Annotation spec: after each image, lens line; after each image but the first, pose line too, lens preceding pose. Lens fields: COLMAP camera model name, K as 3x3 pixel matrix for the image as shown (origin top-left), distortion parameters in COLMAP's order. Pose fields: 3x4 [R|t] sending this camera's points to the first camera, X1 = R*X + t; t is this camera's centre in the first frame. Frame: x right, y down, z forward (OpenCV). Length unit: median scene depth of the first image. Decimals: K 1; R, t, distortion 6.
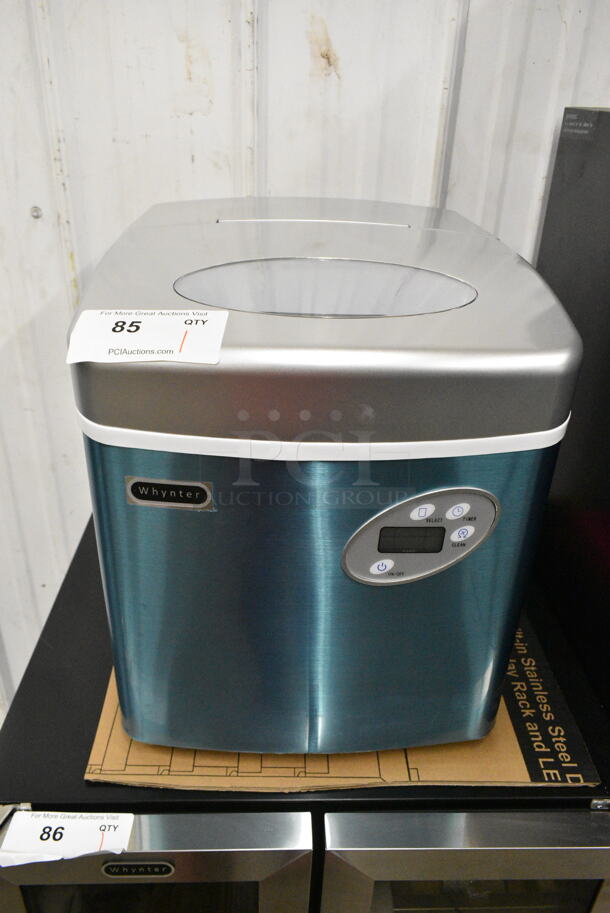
lens RADIAL K [[723.2, 0, 273.3], [0, 723.2, 467.1], [0, 0, 1]] dist [-0.031399, 0.022436]
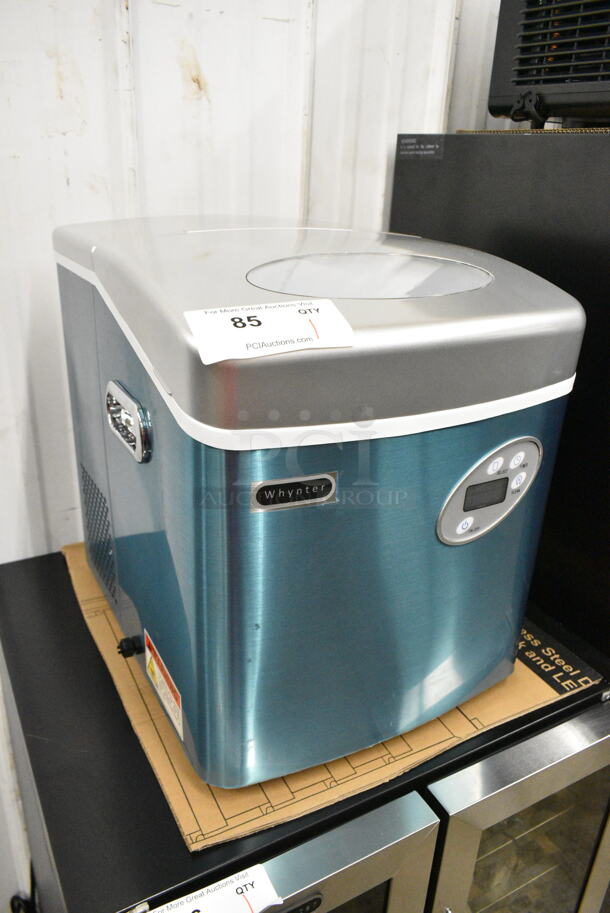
lens RADIAL K [[723.2, 0, 307.9], [0, 723.2, 461.9], [0, 0, 1]] dist [-0.031399, 0.022436]
pose [[0.883094, -0.175958, 0.434952, -0.504433], [0.206128, 0.978260, -0.022756, 0.020948], [-0.421492, 0.109751, 0.900166, 0.114315]]
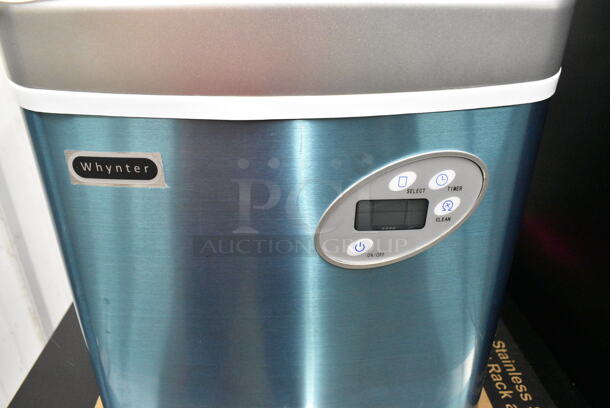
lens RADIAL K [[483.2, 0, 284.8], [0, 483.2, 199.8], [0, 0, 1]] dist [-0.031399, 0.022436]
pose [[0.999328, -0.036648, 0.000953, 0.057046], [0.036659, 0.998683, -0.035894, 0.096107], [0.000364, 0.035905, 0.999355, 0.386550]]
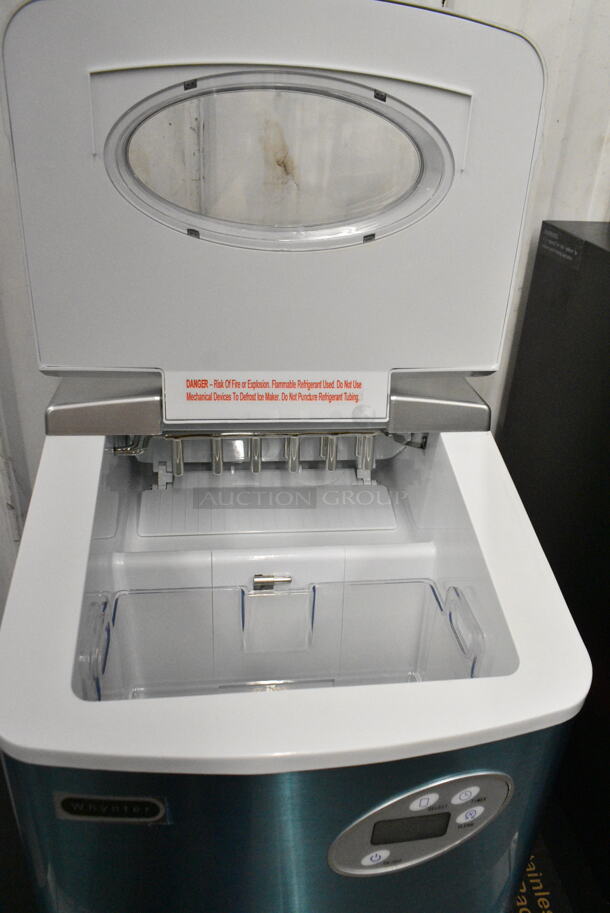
lens RADIAL K [[723.2, 0, 297.1], [0, 723.2, 460.2], [0, 0, 1]] dist [-0.031399, 0.022436]
pose [[0.994739, -0.025623, 0.099190, -0.008943], [0.026479, 0.999623, -0.007322, -0.310180], [-0.098965, 0.009910, 0.995042, 0.183538]]
